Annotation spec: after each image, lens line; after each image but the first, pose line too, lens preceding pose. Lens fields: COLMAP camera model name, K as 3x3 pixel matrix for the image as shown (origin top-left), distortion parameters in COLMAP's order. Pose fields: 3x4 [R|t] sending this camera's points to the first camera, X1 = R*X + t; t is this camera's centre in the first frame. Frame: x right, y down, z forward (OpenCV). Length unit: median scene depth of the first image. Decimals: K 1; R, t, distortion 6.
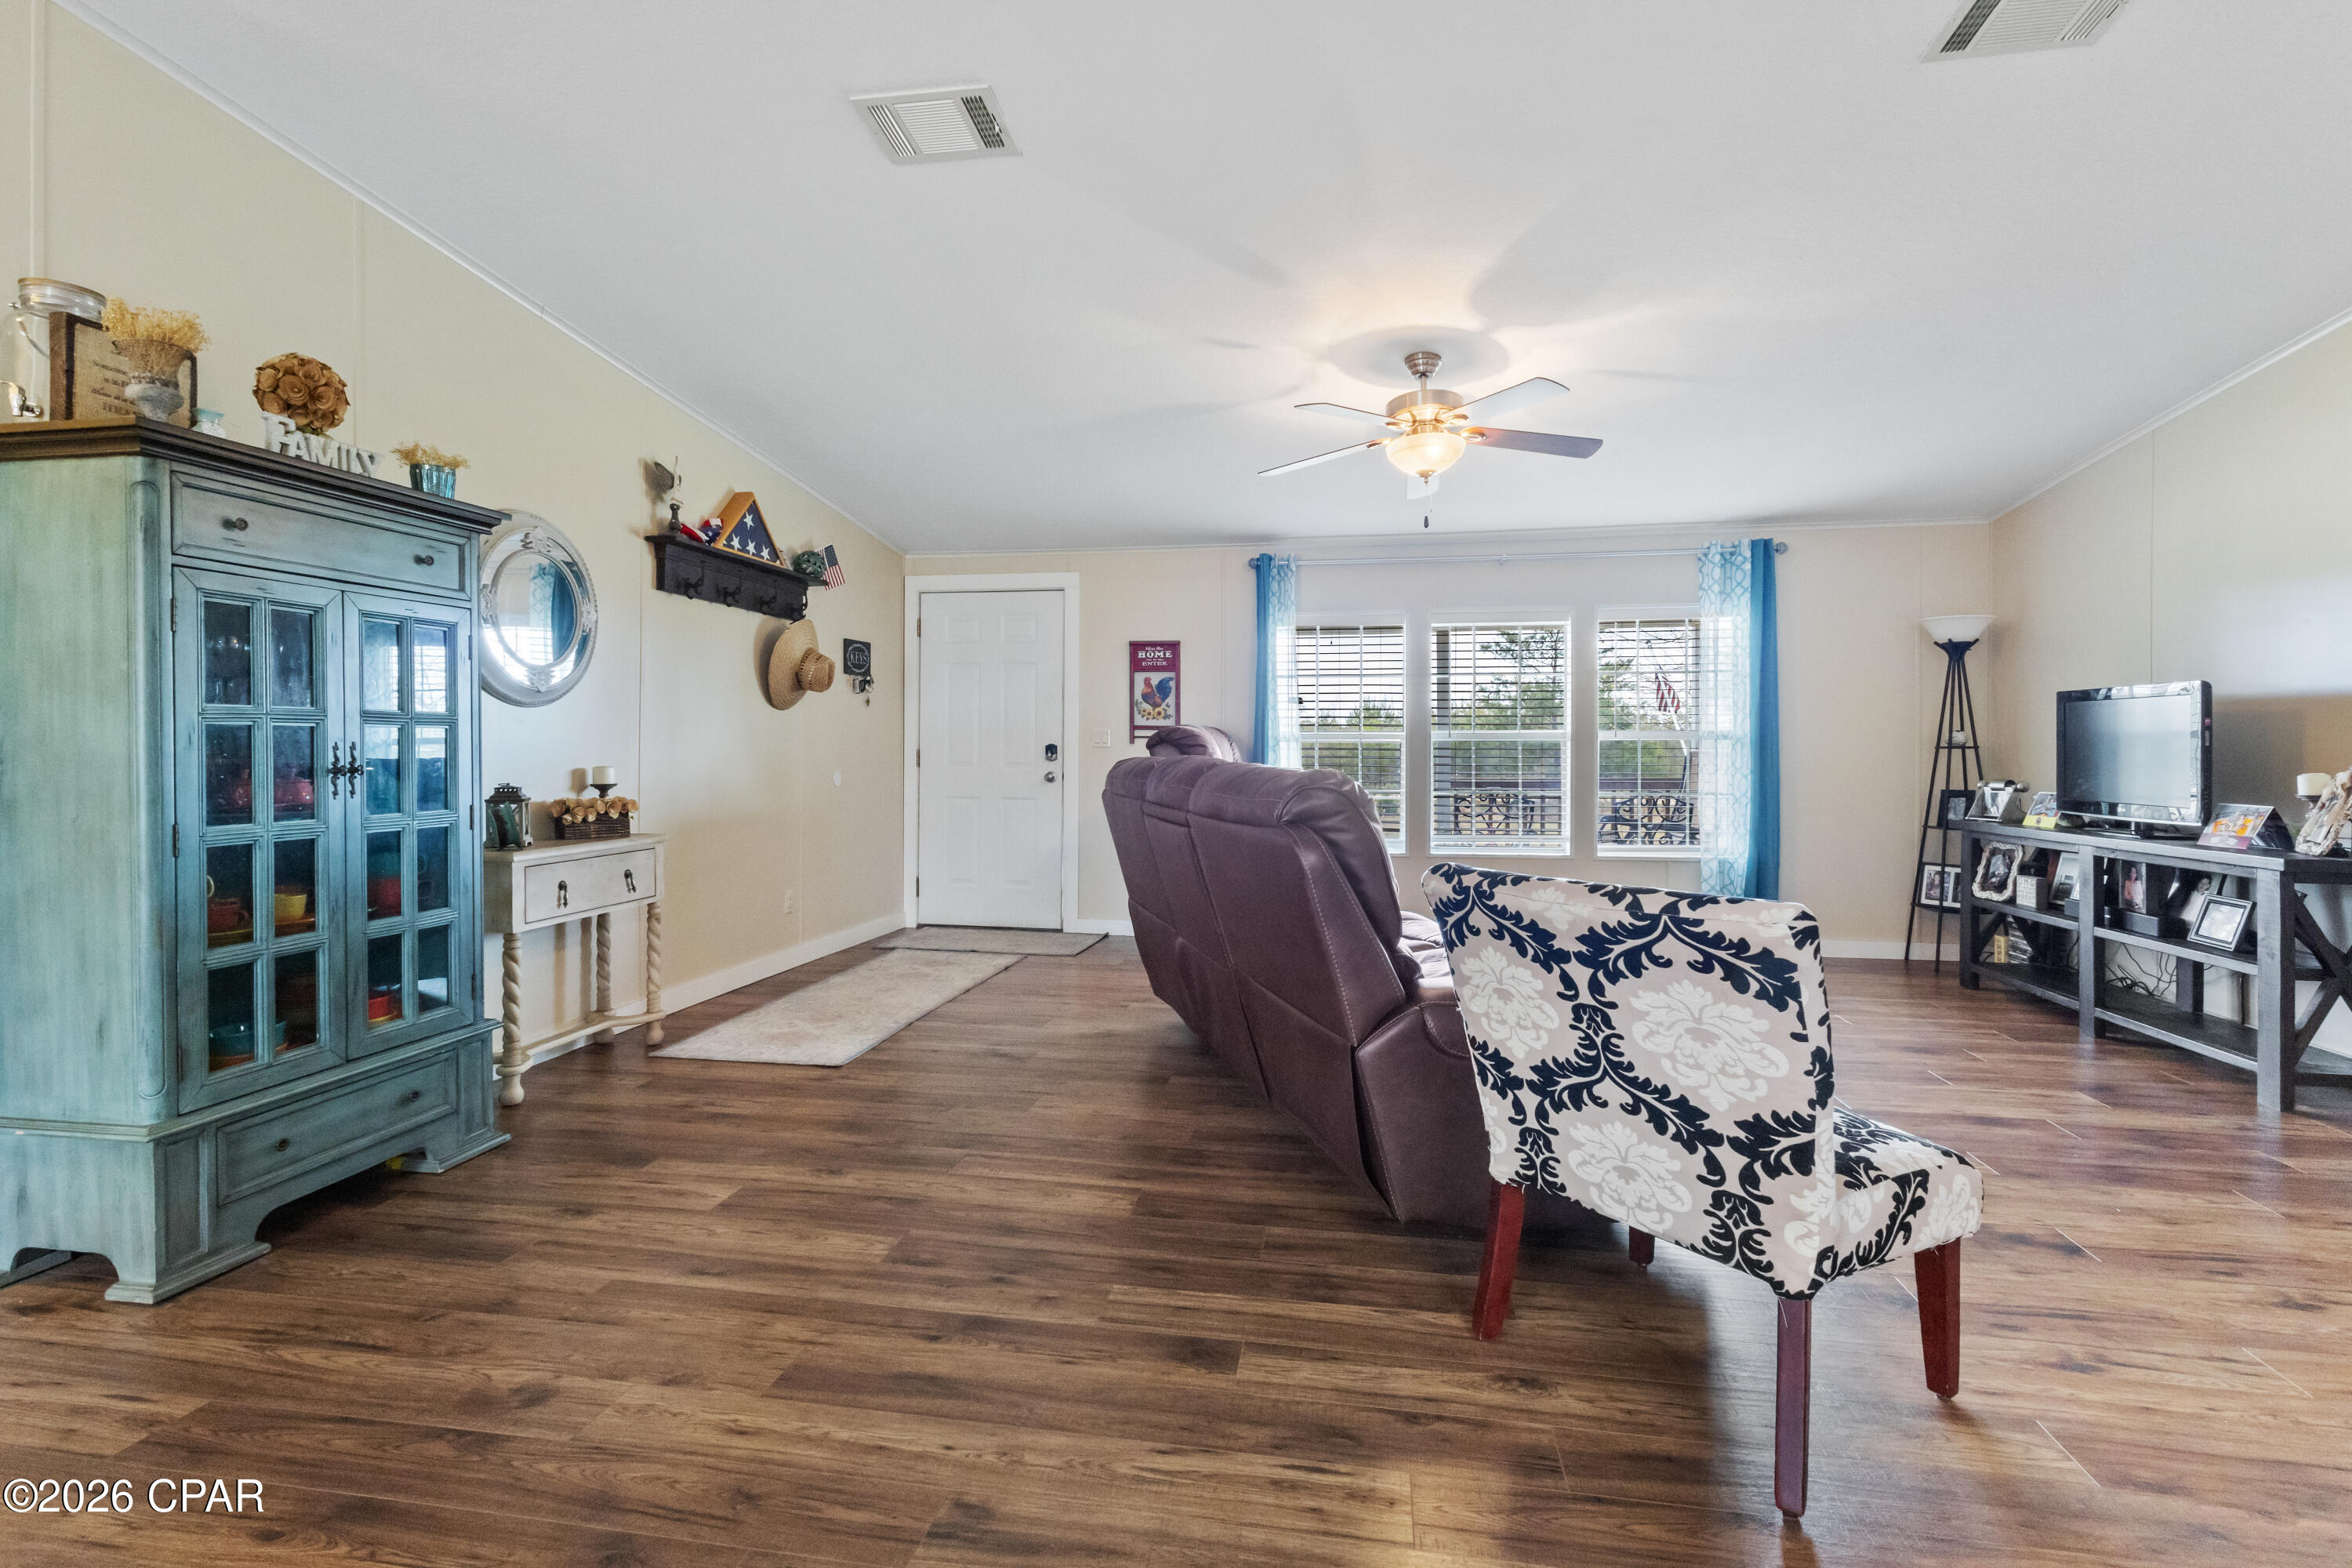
lens RADIAL K [[1126.6, 0, 1176.0], [0, 1126.6, 784.0], [0, 0, 1]] dist [0.044666, -0.047180]
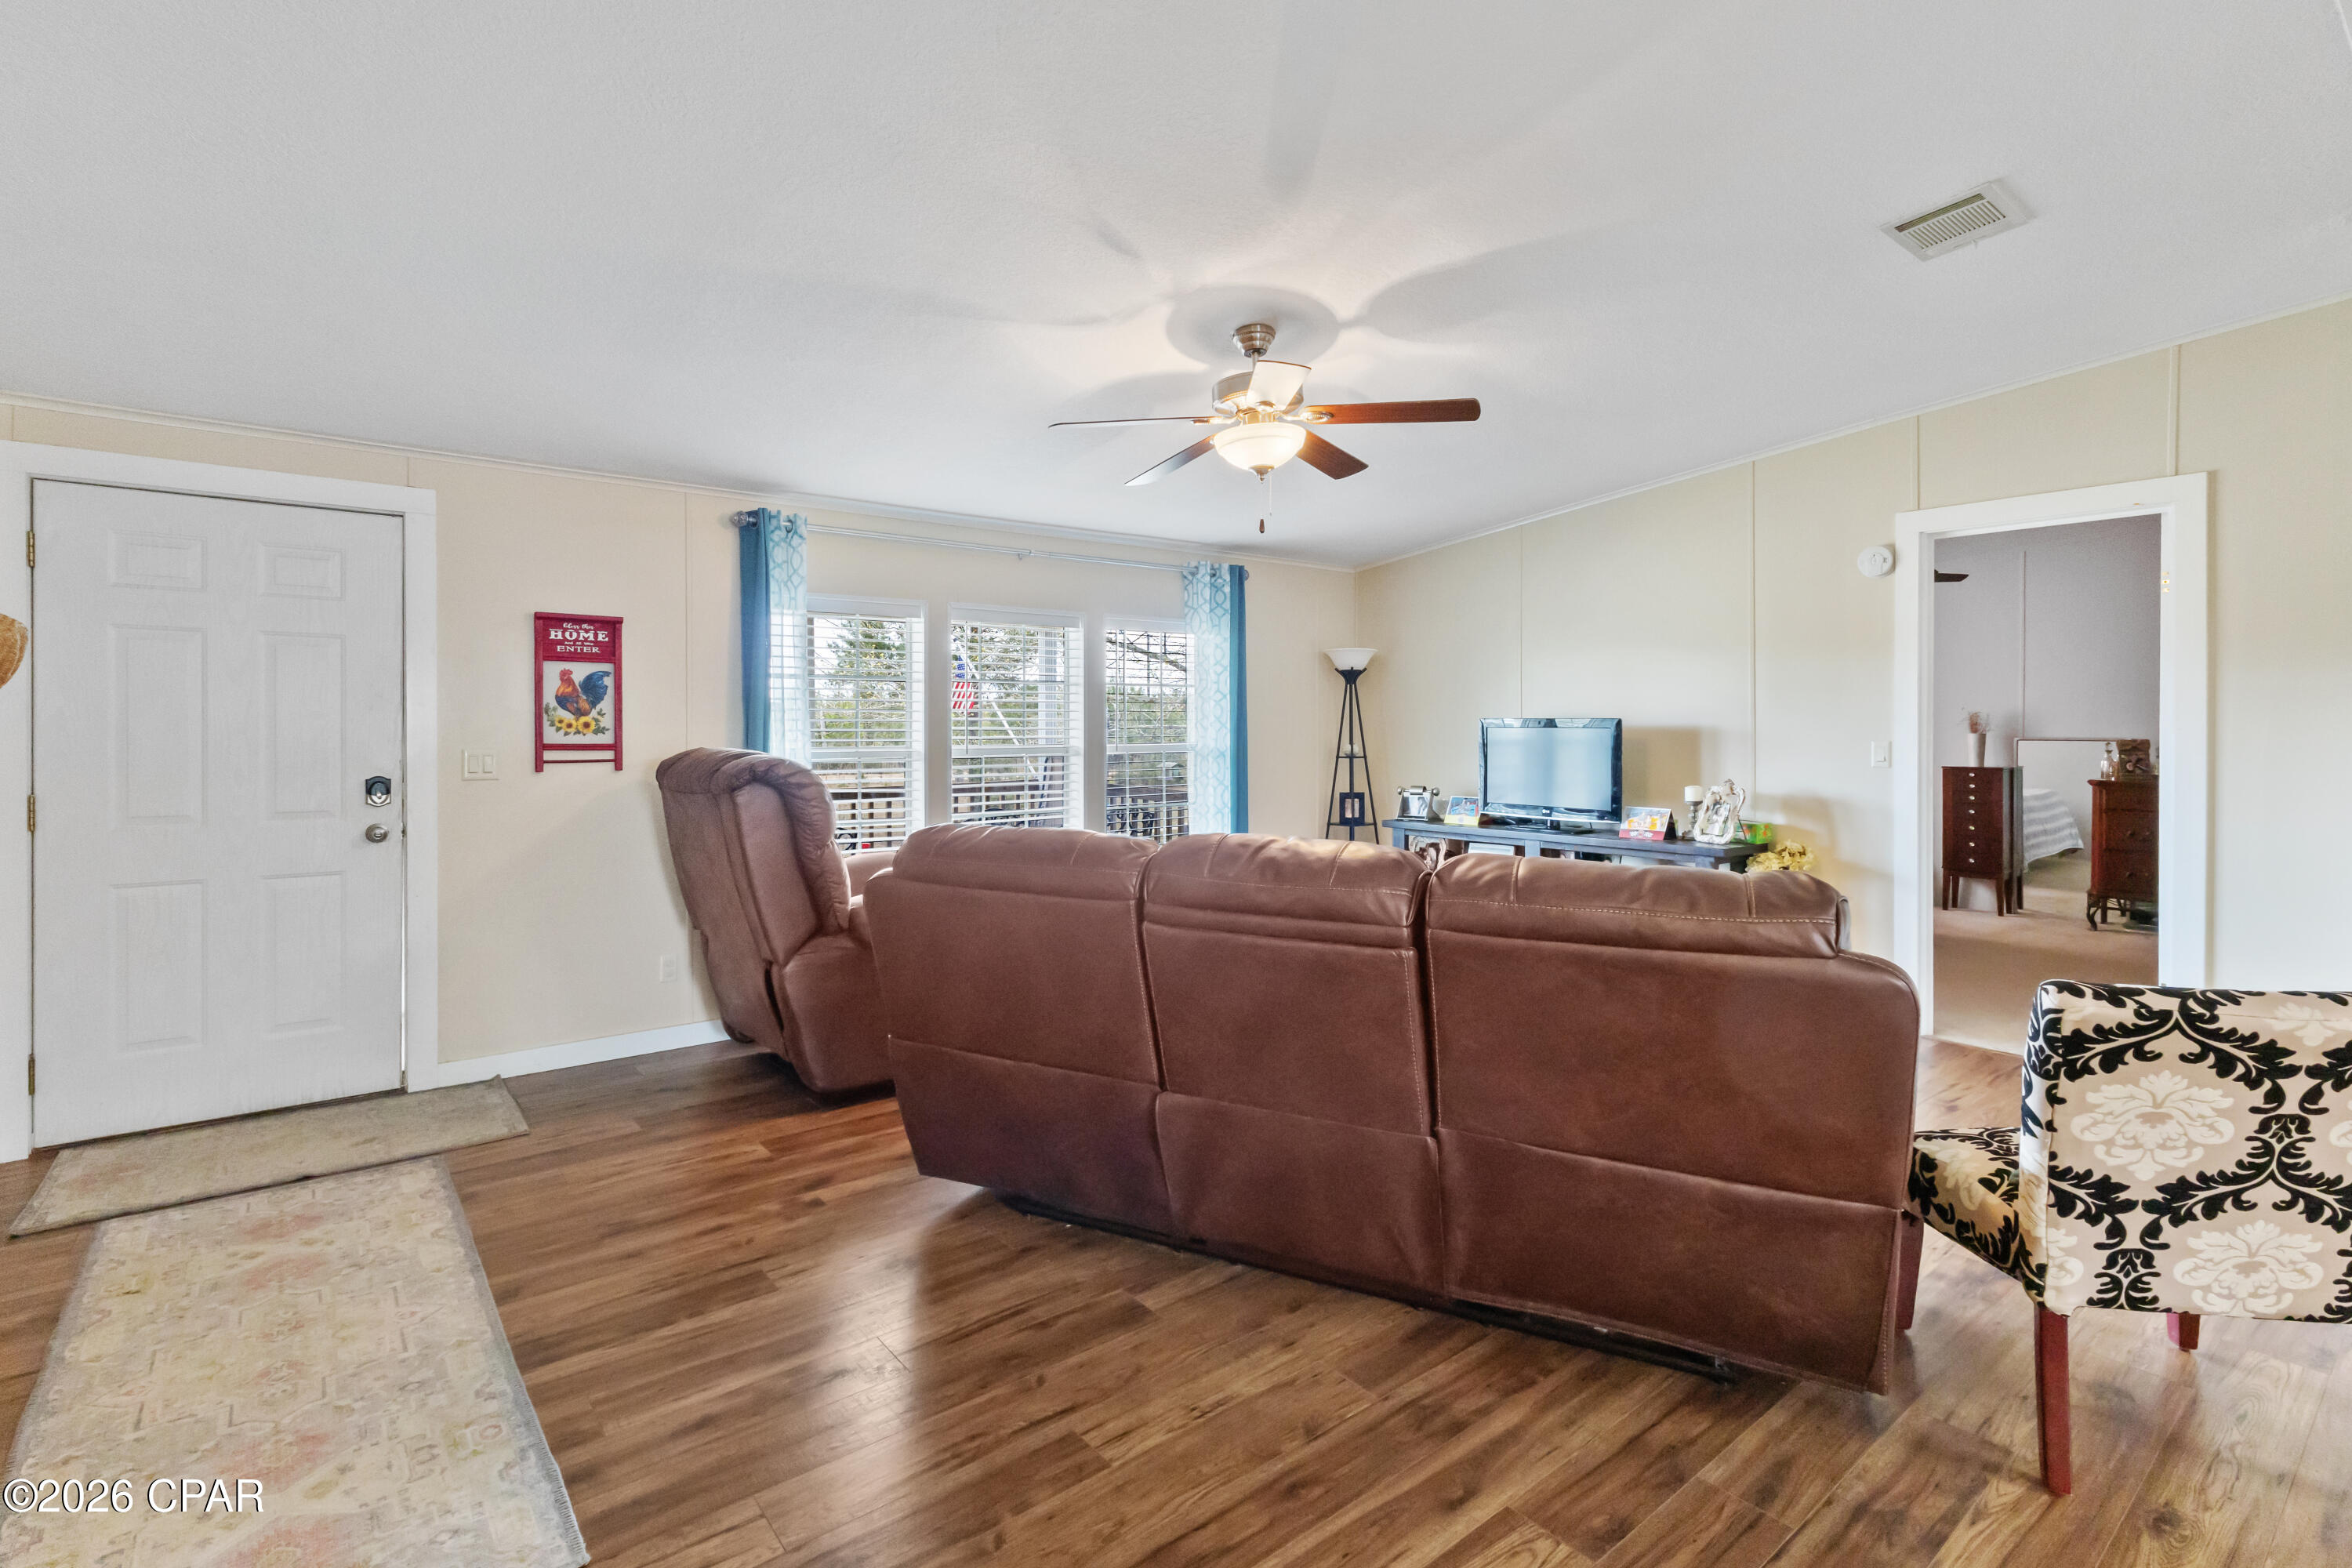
lens RADIAL K [[1126.6, 0, 1176.0], [0, 1126.6, 784.0], [0, 0, 1]] dist [0.044666, -0.047180]
pose [[0.659045, -0.044255, 0.750801, -0.332065], [0.020838, 0.998959, 0.040592, -0.055745], [-0.751815, -0.011106, 0.659281, 0.351796]]
